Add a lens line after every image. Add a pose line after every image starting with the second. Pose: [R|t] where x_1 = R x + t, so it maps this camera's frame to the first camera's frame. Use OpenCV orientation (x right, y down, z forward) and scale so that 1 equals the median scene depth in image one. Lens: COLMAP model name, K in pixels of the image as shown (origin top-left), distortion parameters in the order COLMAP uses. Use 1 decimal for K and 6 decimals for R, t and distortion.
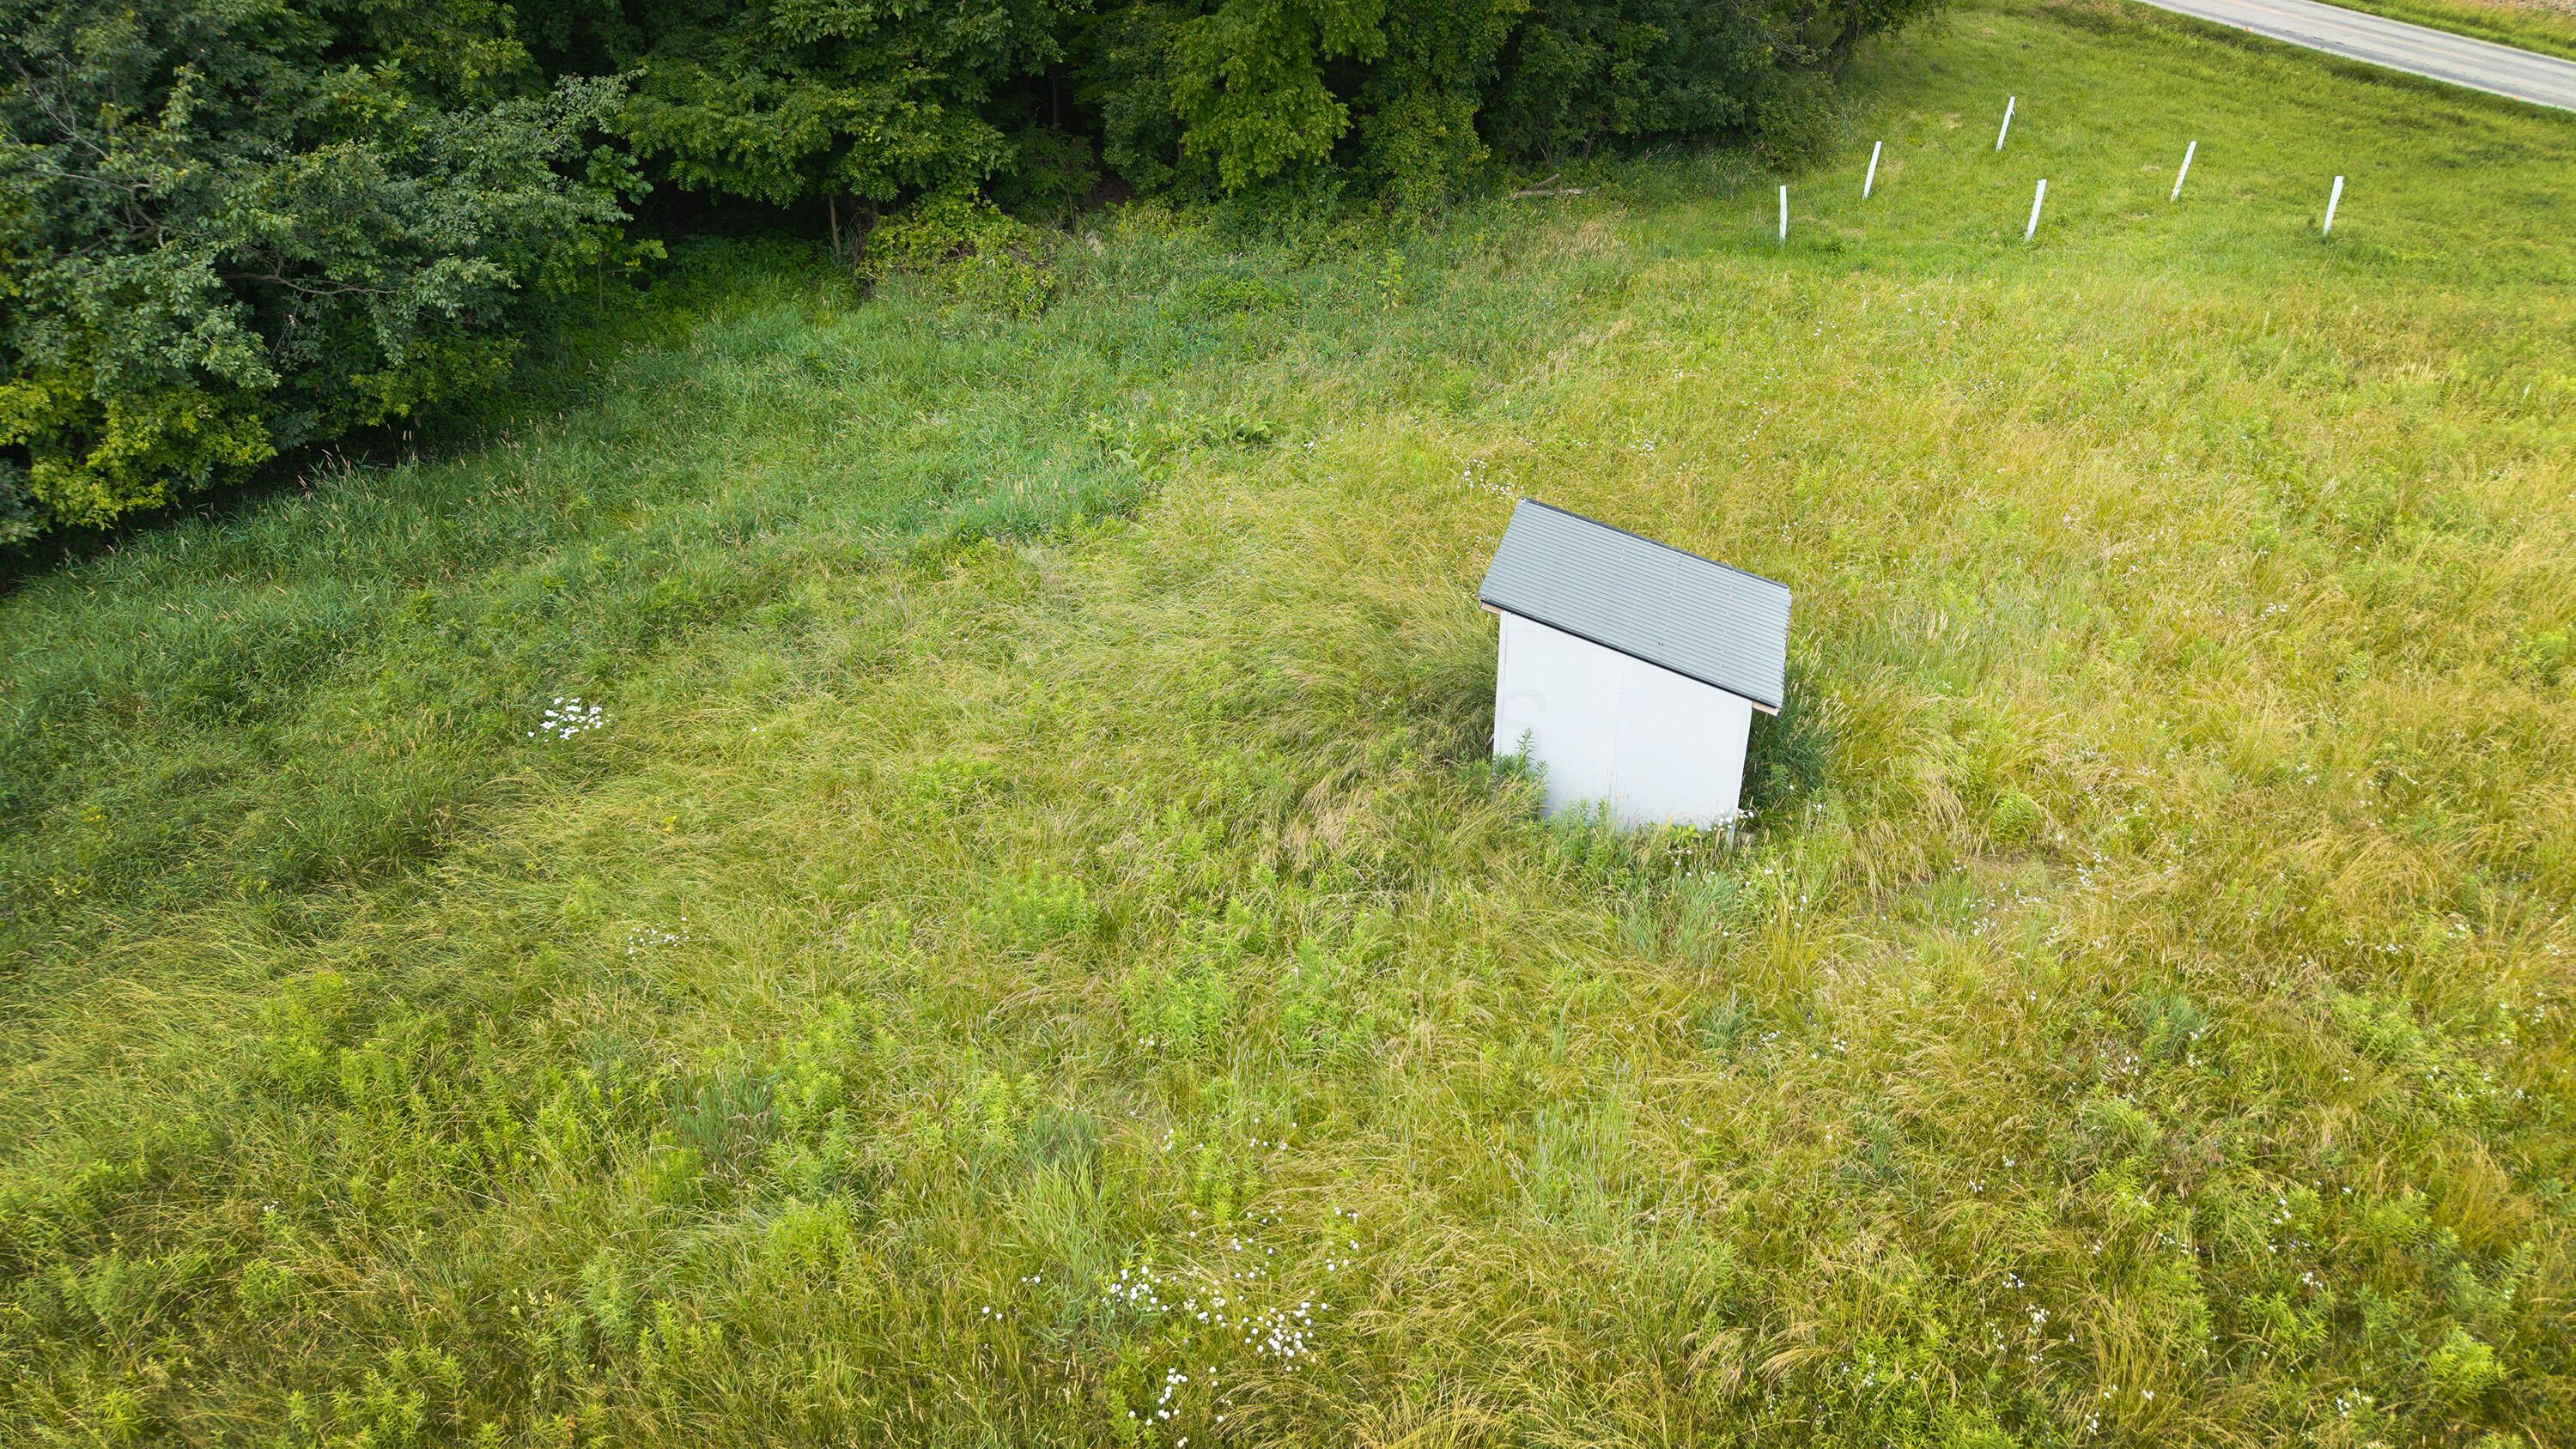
lens RADIAL K [[1784.8, 0, 1288.0], [0, 1784.8, 724.5], [0, 0, 1]] dist [0.040877, -0.003037]
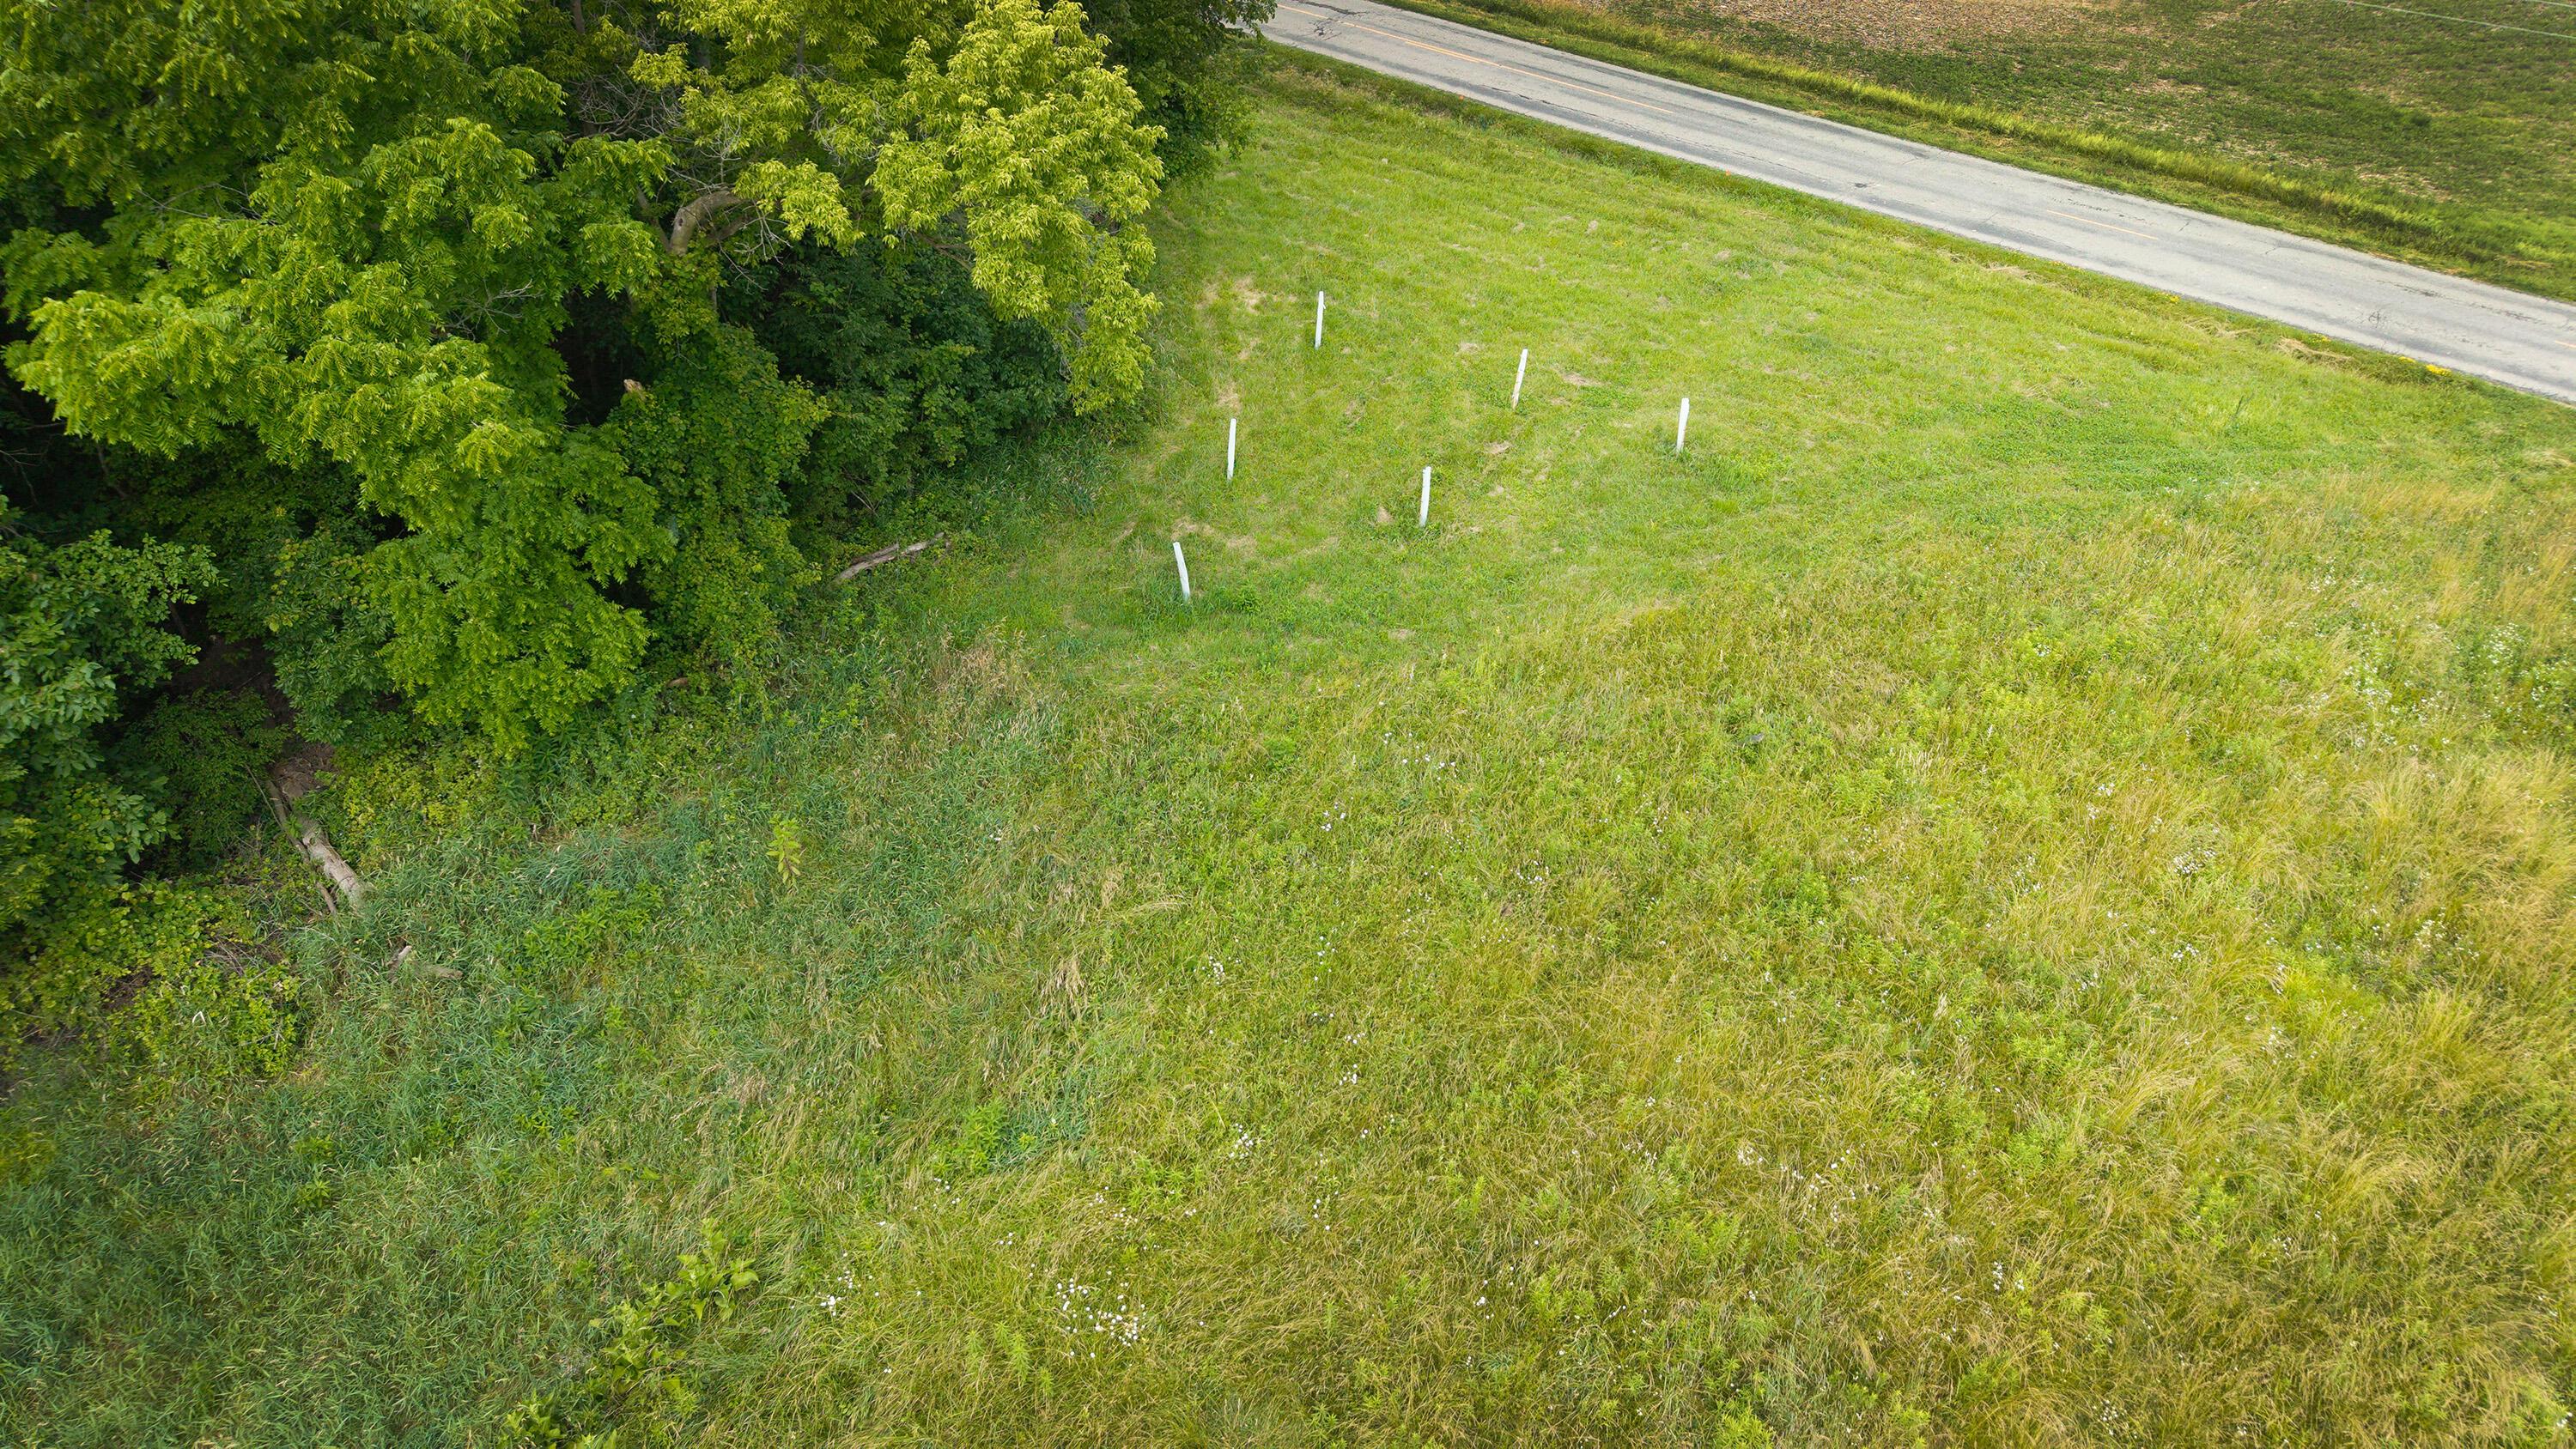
lens RADIAL K [[1784.8, 0, 1288.0], [0, 1784.8, 724.5], [0, 0, 1]] dist [0.040877, -0.003037]
pose [[0.888844, -0.285977, 0.358013, -0.008693], [0.254493, 0.957846, 0.133282, -0.311758], [-0.381037, -0.027355, 0.924155, 0.178801]]
